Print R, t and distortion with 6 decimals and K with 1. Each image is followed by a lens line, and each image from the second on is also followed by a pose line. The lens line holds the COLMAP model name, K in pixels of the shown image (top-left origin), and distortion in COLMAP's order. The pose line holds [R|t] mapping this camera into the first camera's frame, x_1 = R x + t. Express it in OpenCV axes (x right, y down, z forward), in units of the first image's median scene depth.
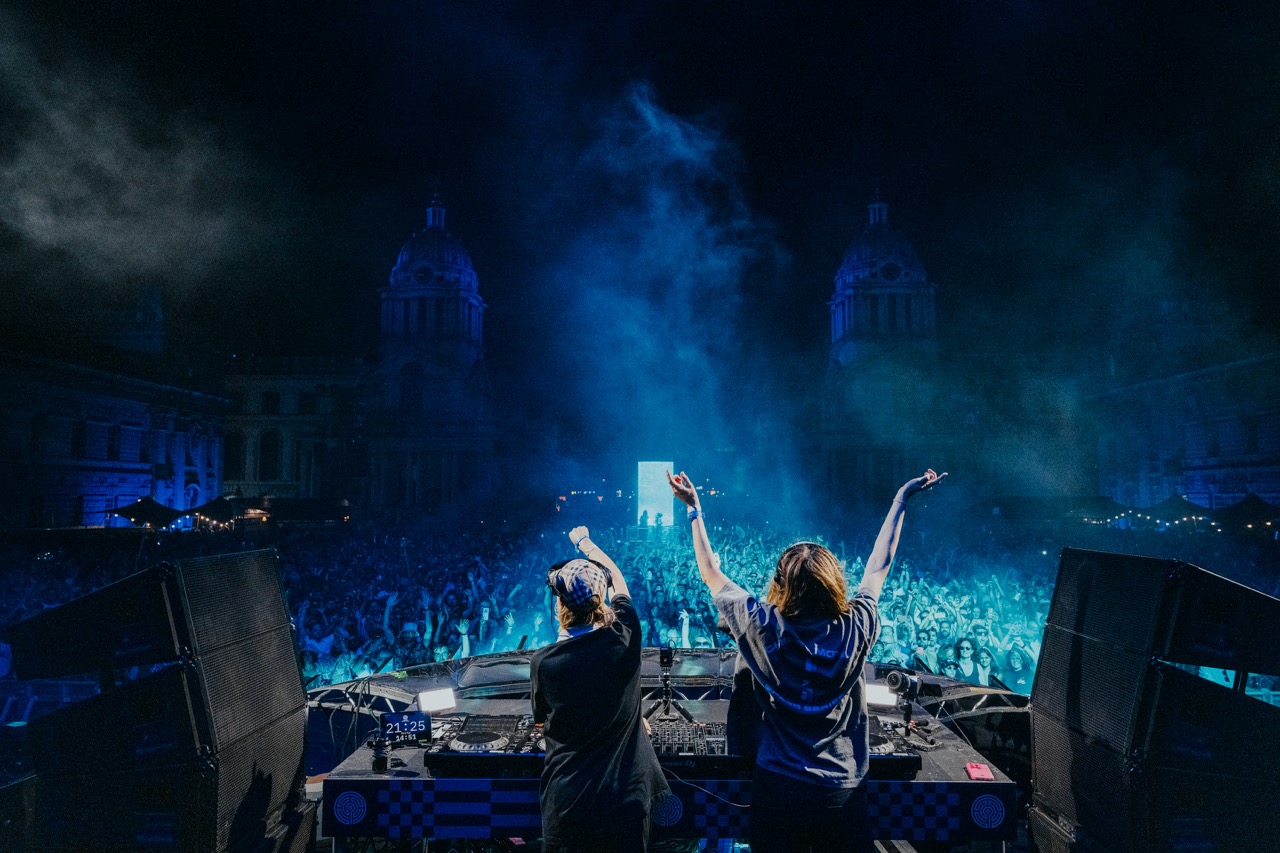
lens RADIAL K [[868.1, 0, 640.0], [0, 868.1, 426.5], [0, 0, 1]] dist [-0.006009, -0.001937]
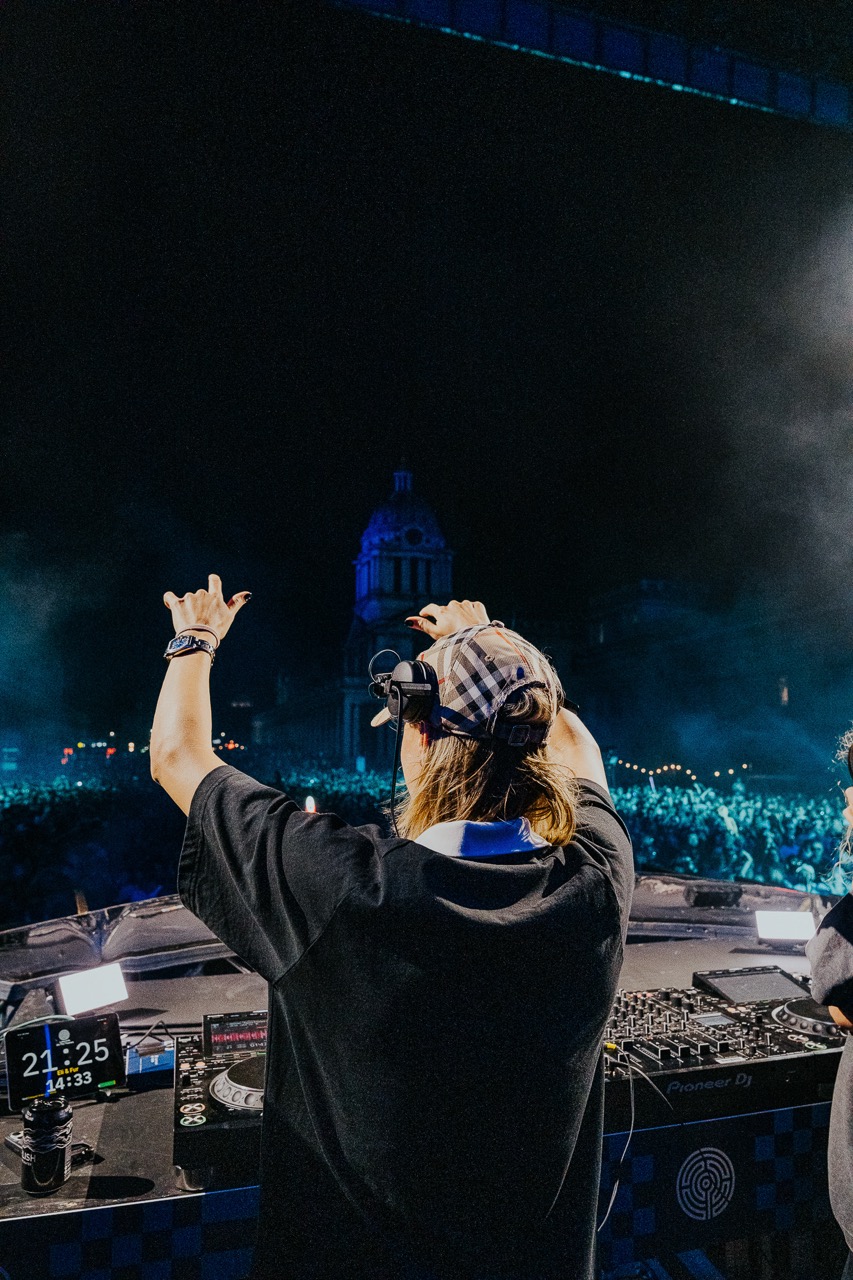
lens RADIAL K [[846.0, 0, 426.5], [0, 846.0, 640.0], [0, 0, 1]] dist [-0.006911, -0.001891]
pose [[0.950187, 0.042347, 0.308789, -0.231624], [-0.025955, 0.998037, -0.057002, 0.146116], [-0.310596, 0.046148, 0.949421, 0.502035]]
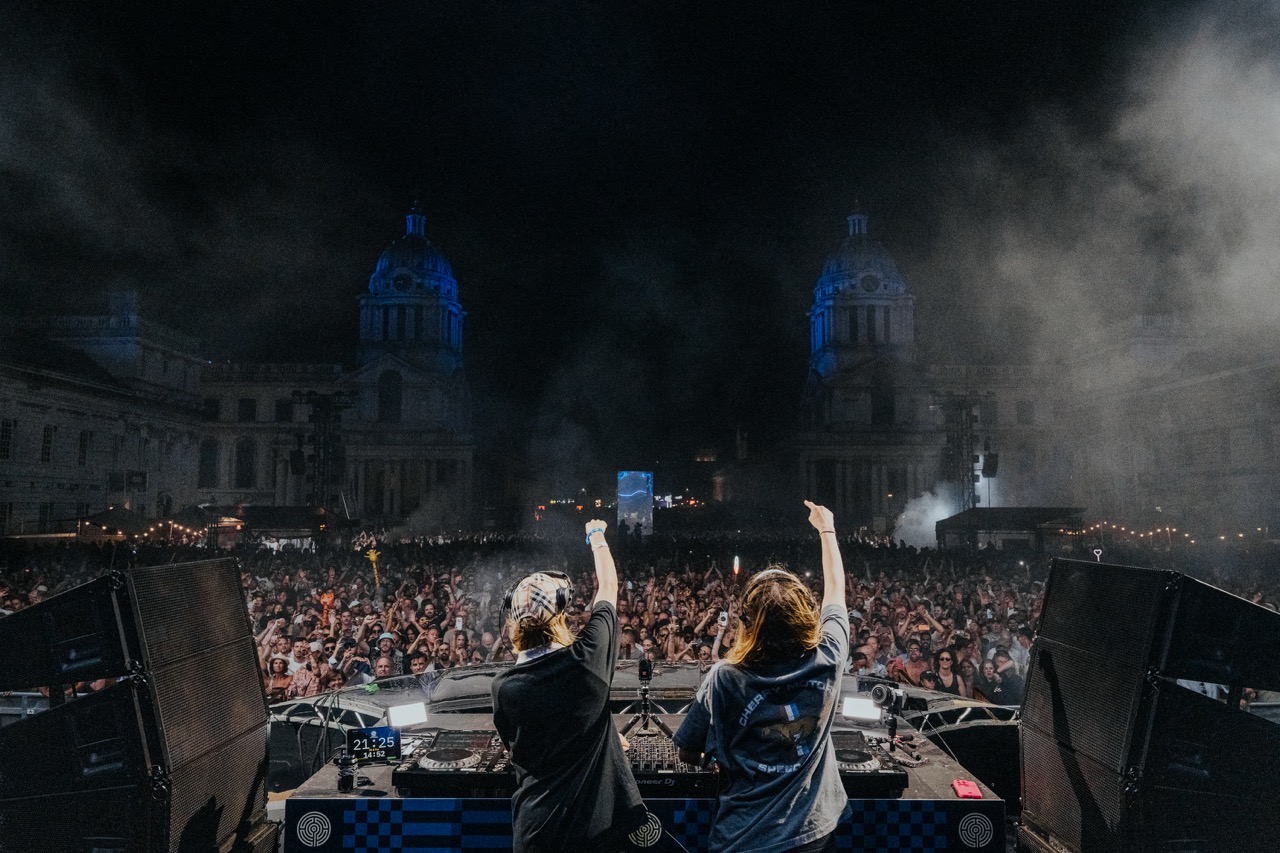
lens RADIAL K [[868.1, 0, 640.0], [0, 868.1, 426.5], [0, 0, 1]] dist [-0.006009, -0.001937]
pose [[0.999715, 0.005897, 0.023121, 0.000324], [-0.005644, 0.999923, -0.011011, 0.004159], [-0.023184, 0.010878, 0.999672, 0.028245]]
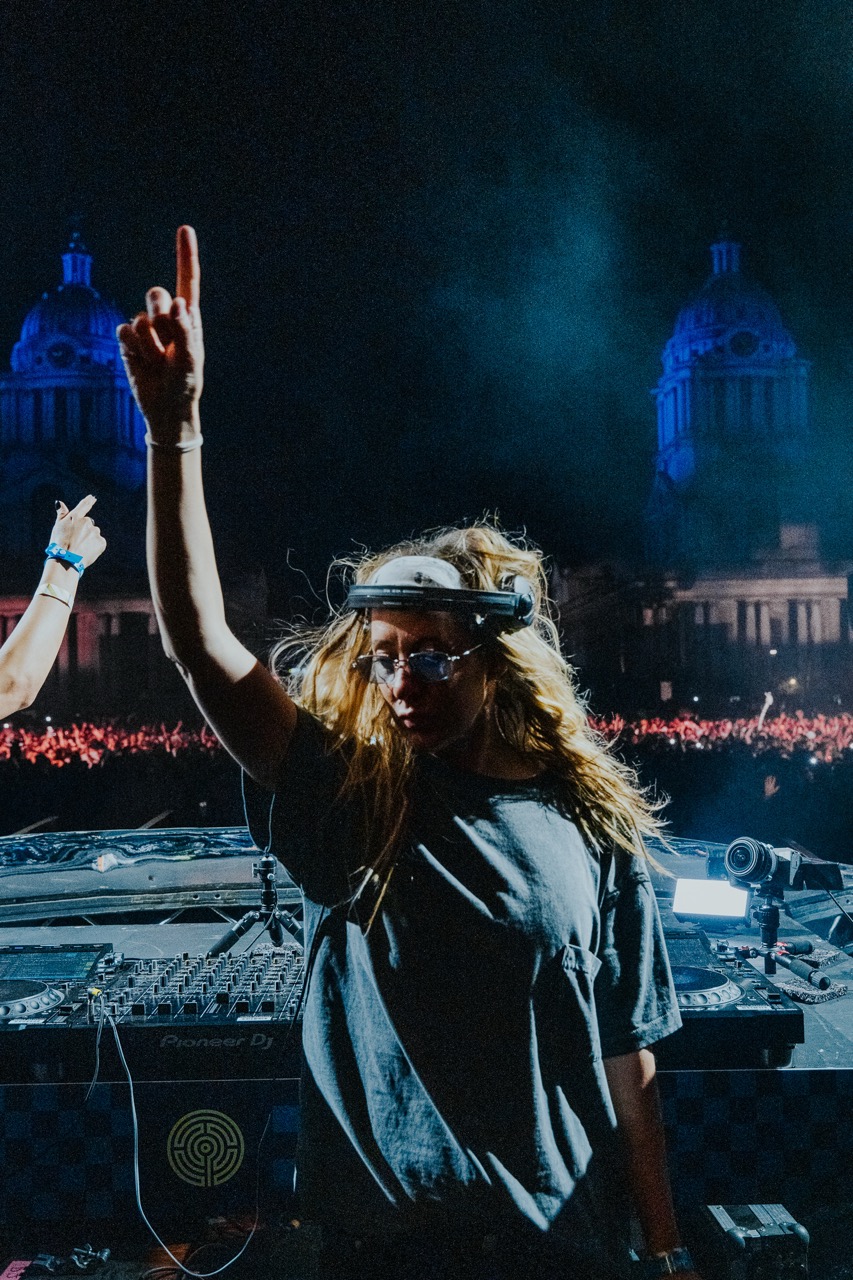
lens RADIAL K [[1235.6, 0, 426.5], [0, 1235.6, 640.0], [0, 0, 1]] dist [0.015884, -0.002453]
pose [[0.999440, -0.015337, 0.029729, 0.104401], [0.013891, 0.998738, 0.048261, 0.139886], [-0.030431, -0.047821, 0.998392, 0.341138]]
